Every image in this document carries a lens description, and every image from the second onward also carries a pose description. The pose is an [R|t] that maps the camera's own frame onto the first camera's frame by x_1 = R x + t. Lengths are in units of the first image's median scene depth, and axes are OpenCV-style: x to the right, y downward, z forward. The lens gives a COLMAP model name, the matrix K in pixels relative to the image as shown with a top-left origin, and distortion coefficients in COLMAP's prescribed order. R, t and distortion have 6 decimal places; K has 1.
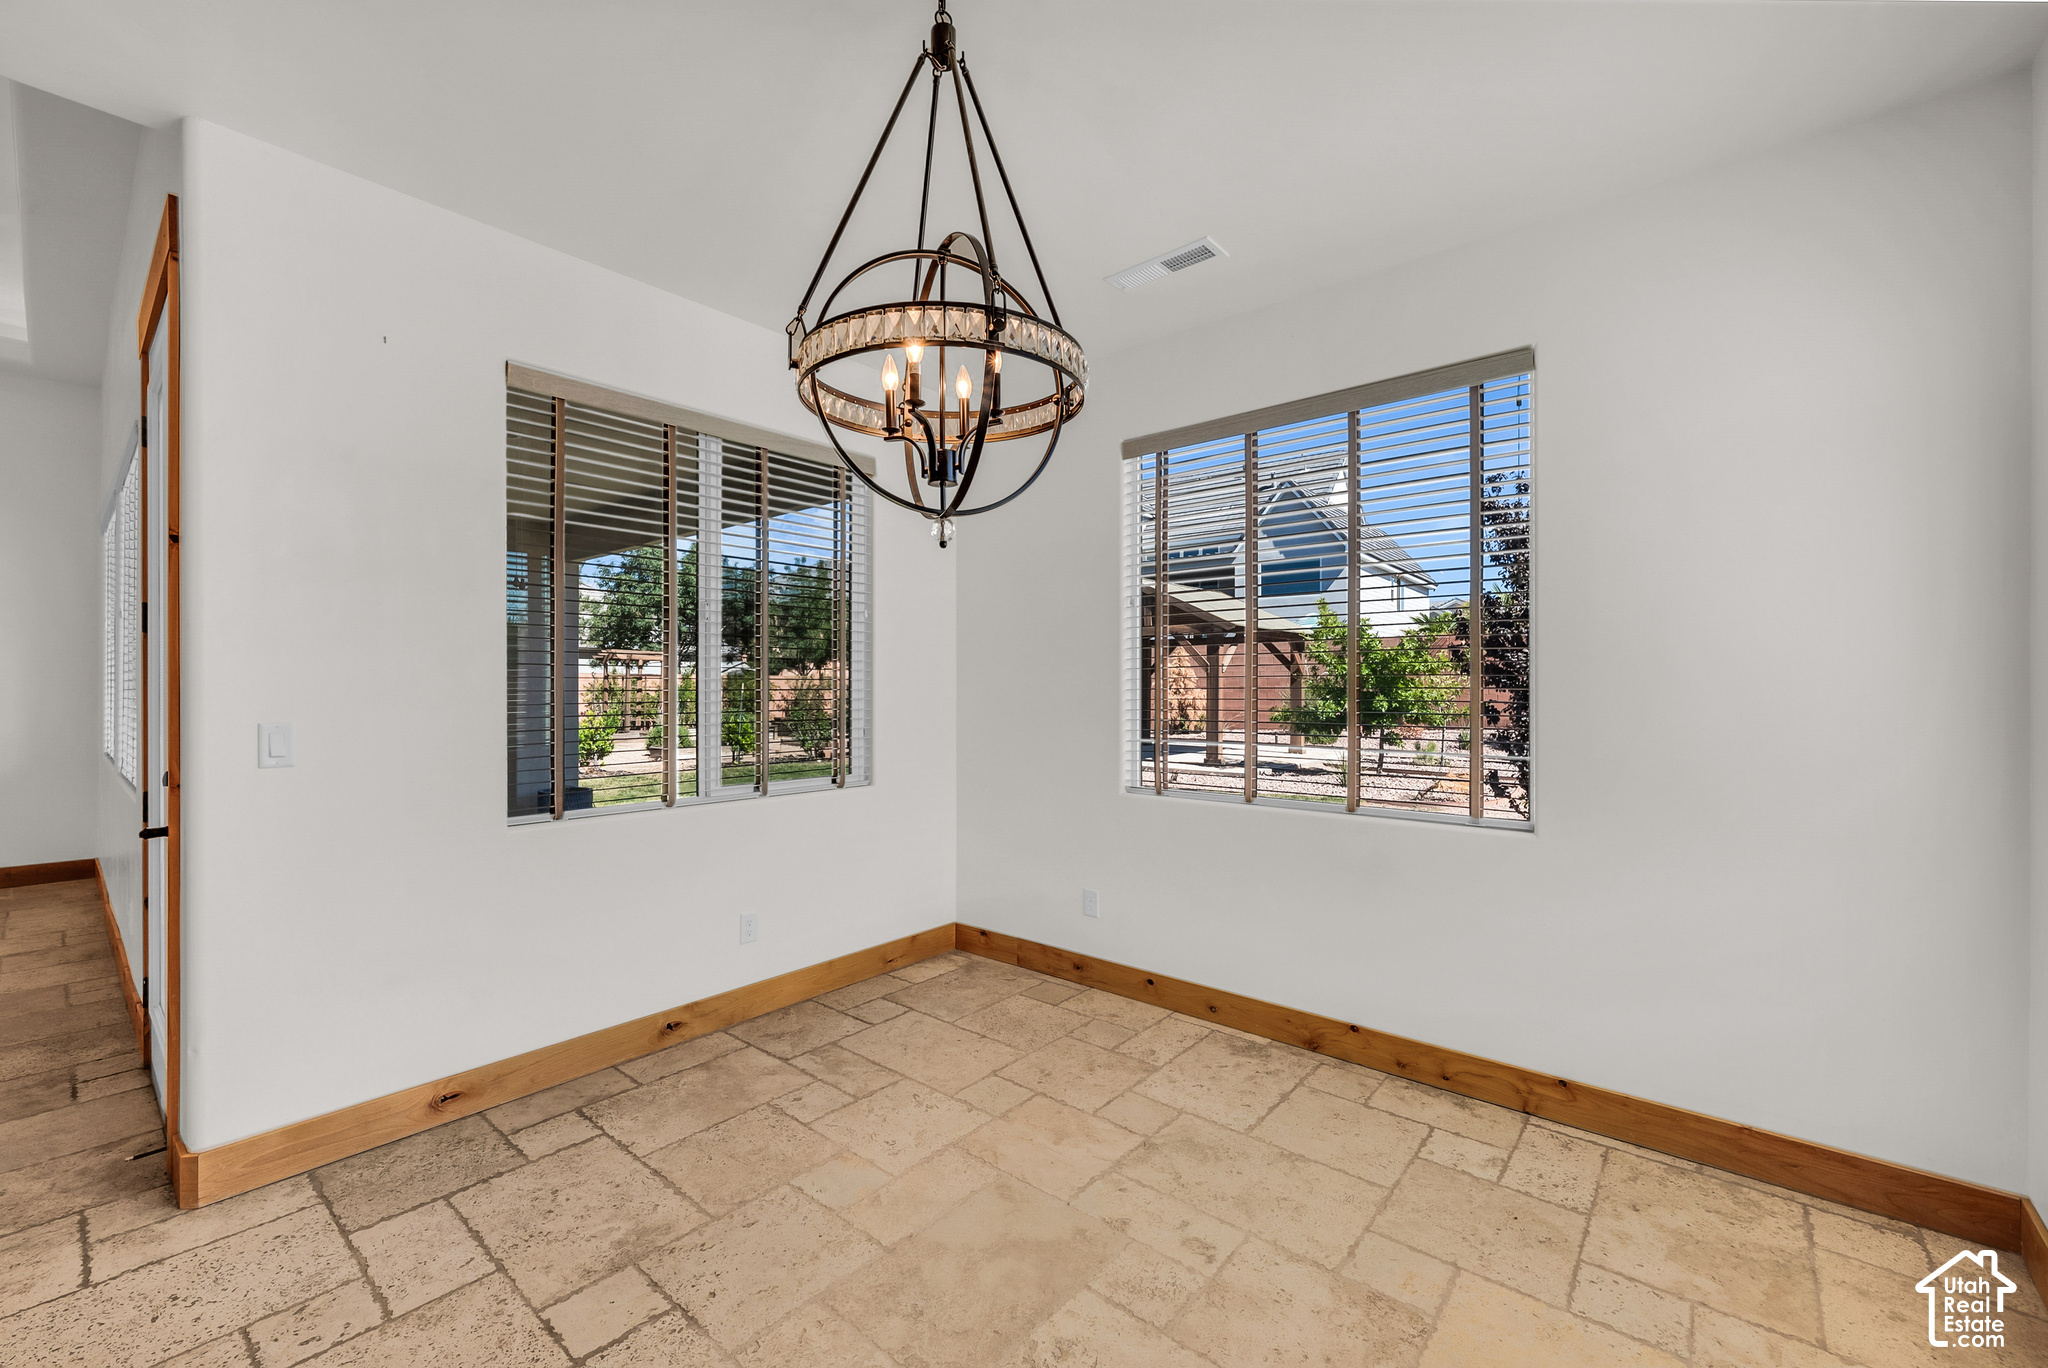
lens RADIAL K [[821.0, 0, 1025.4], [0, 821.0, 687.3], [0, 0, 1]] dist [-0.002265, 0.000316]
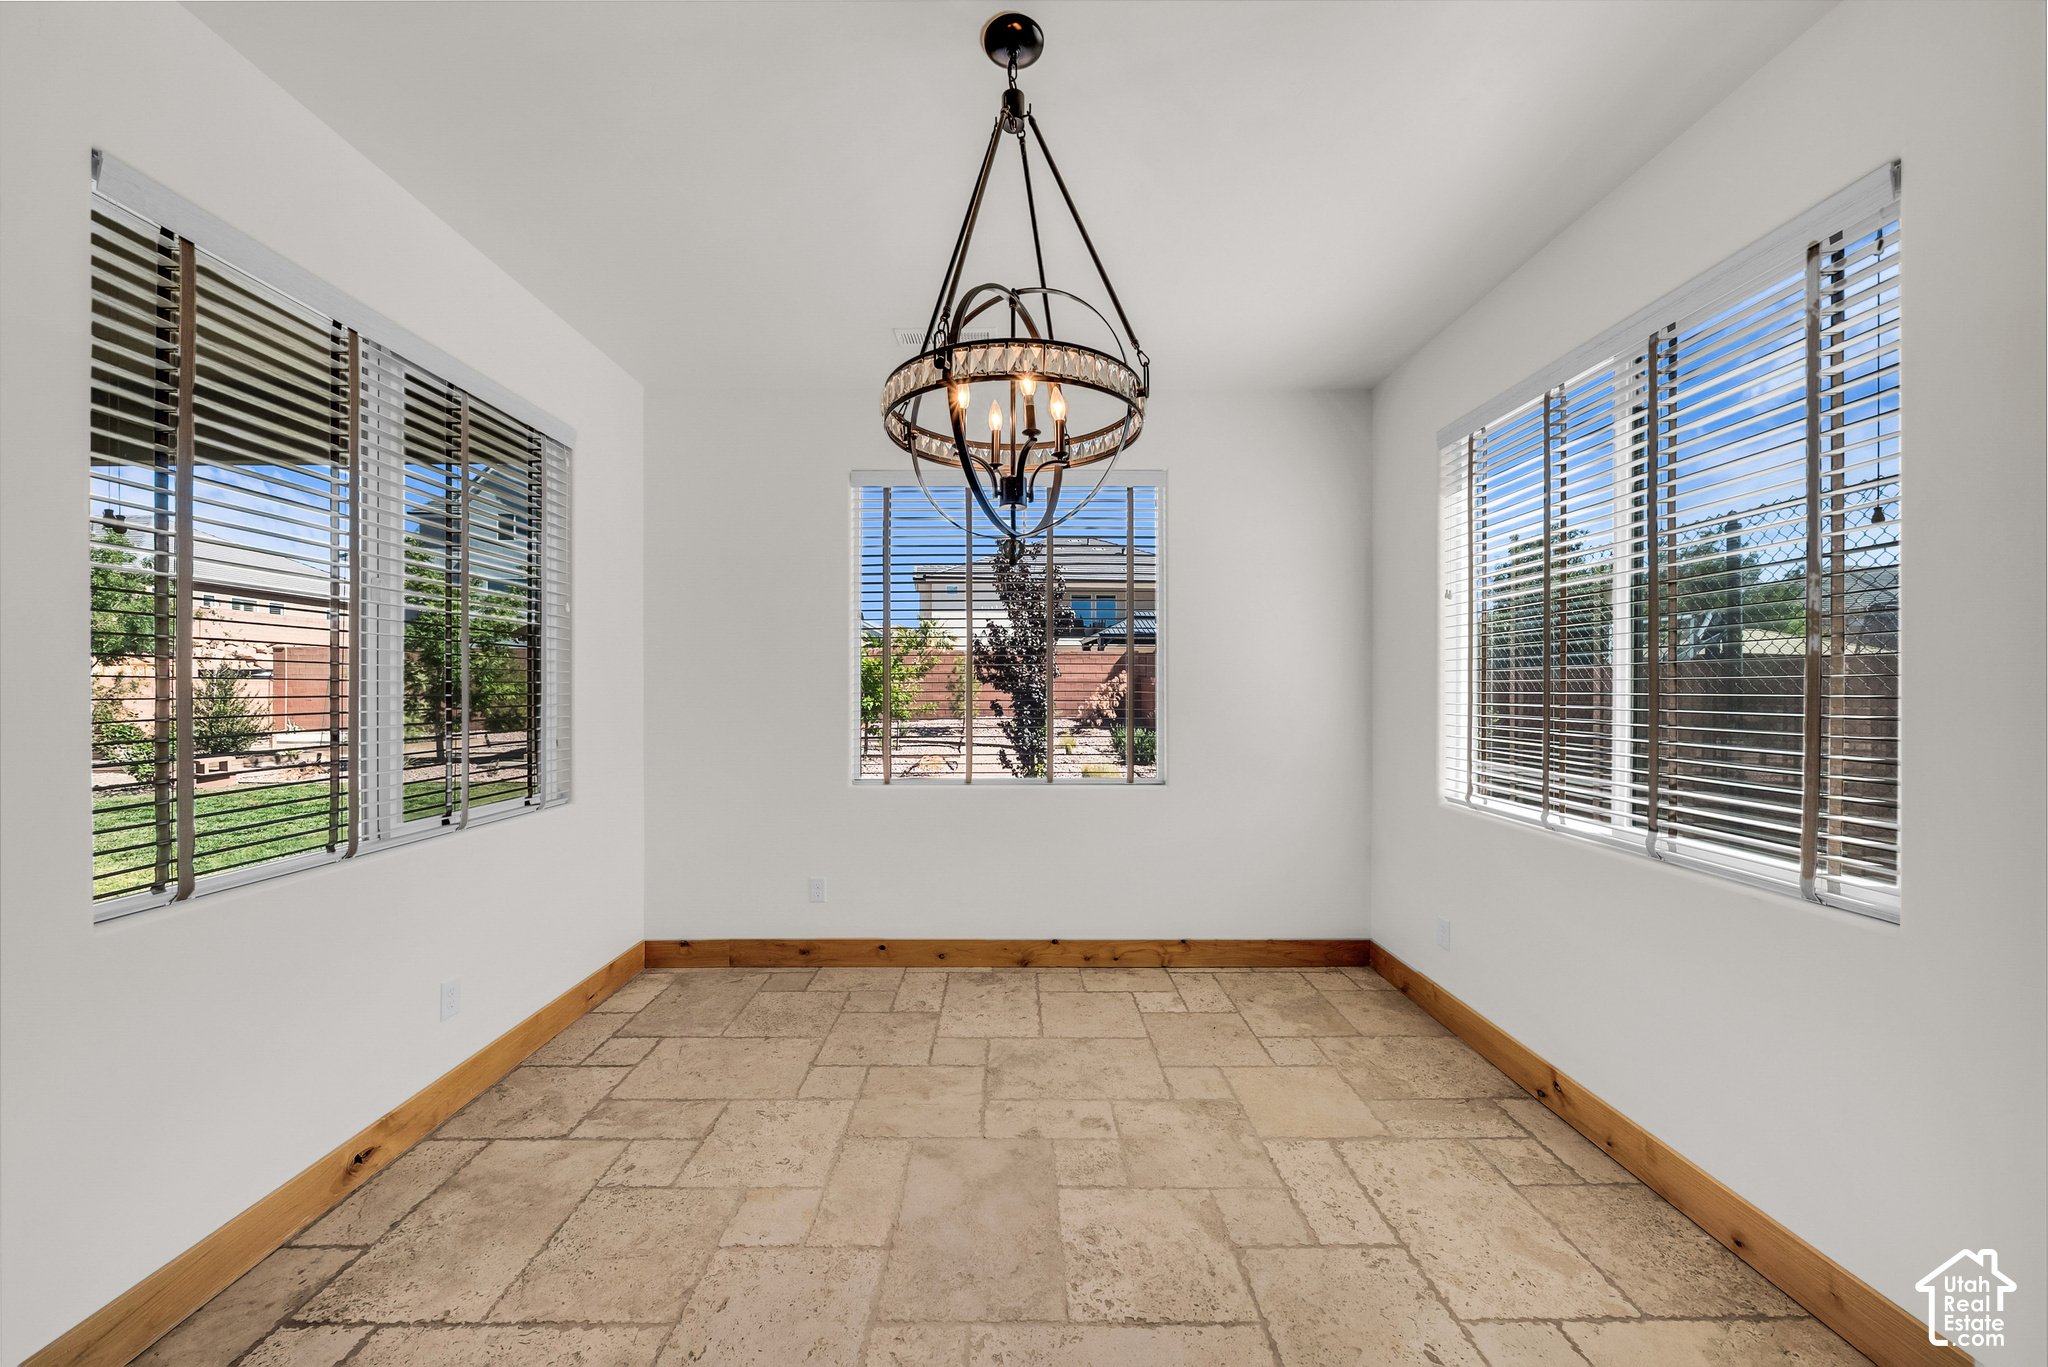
lens RADIAL K [[697.0, 0, 1019.5], [0, 697.0, 685.4], [0, 0, 1]] dist [-0.005895, 0.000030]
pose [[0.765574, 0.001281, 0.643347, -0.393119], [0.003329, 0.999977, -0.005952, -0.001638], [-0.643340, 0.006698, 0.765552, 0.154314]]
